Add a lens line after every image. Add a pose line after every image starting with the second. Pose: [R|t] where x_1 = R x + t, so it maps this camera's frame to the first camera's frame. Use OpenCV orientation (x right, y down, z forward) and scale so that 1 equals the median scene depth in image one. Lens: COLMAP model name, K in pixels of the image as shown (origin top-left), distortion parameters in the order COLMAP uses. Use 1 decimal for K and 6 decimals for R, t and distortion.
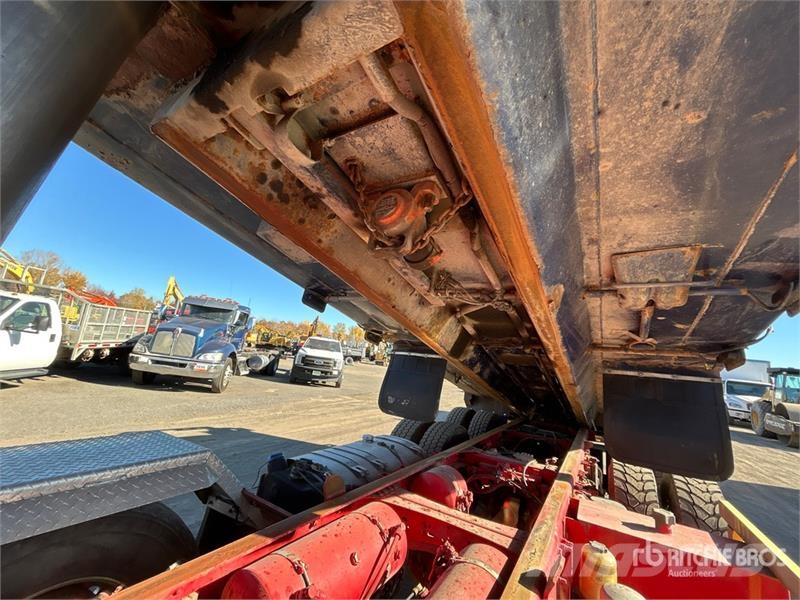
lens RADIAL K [[321.1, 0, 400.5], [0, 321.1, 298.9], [0, 0, 1]] dist [-0.001569, -0.000102]
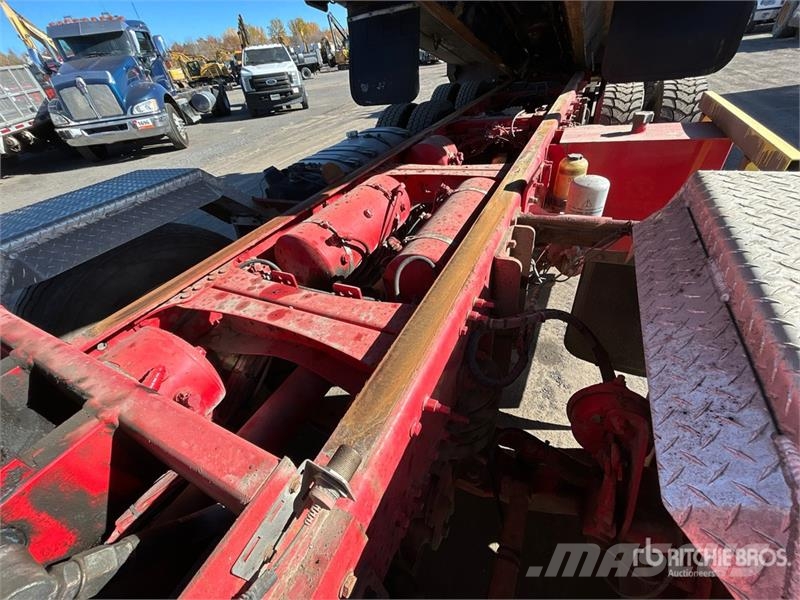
lens RADIAL K [[321.1, 0, 400.5], [0, 321.1, 298.9], [0, 0, 1]] dist [-0.001569, -0.000102]
pose [[0.970870, -0.229006, -0.070484, -0.001829], [0.205072, 0.642028, 0.738746, 0.021123], [-0.123924, -0.731680, 0.670289, -0.006377]]
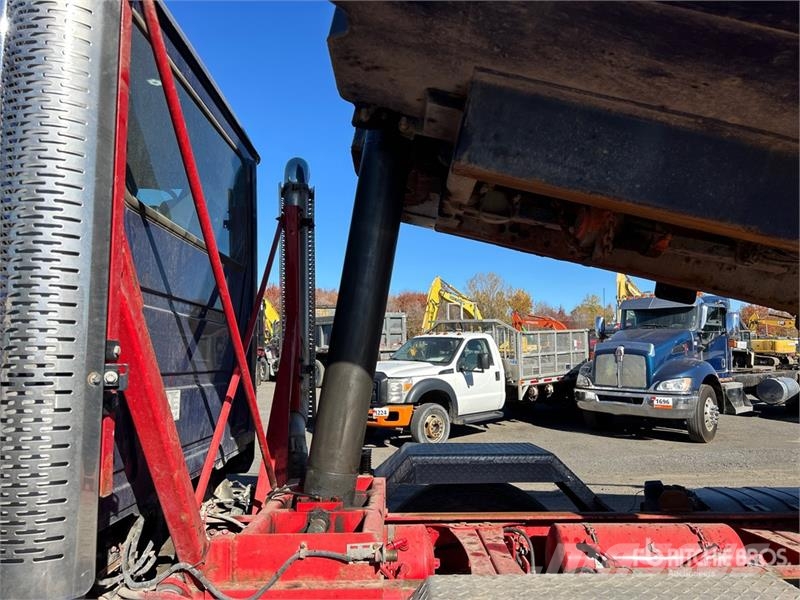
lens RADIAL K [[596.9, 0, 402.2], [0, 596.9, 300.2], [0, 0, 1]] dist [0.117229, -0.182820]
pose [[0.523565, -0.191027, -0.830294, 0.165070], [0.217625, 0.972197, -0.086445, 0.003001], [0.823723, -0.135434, 0.550580, -0.087668]]
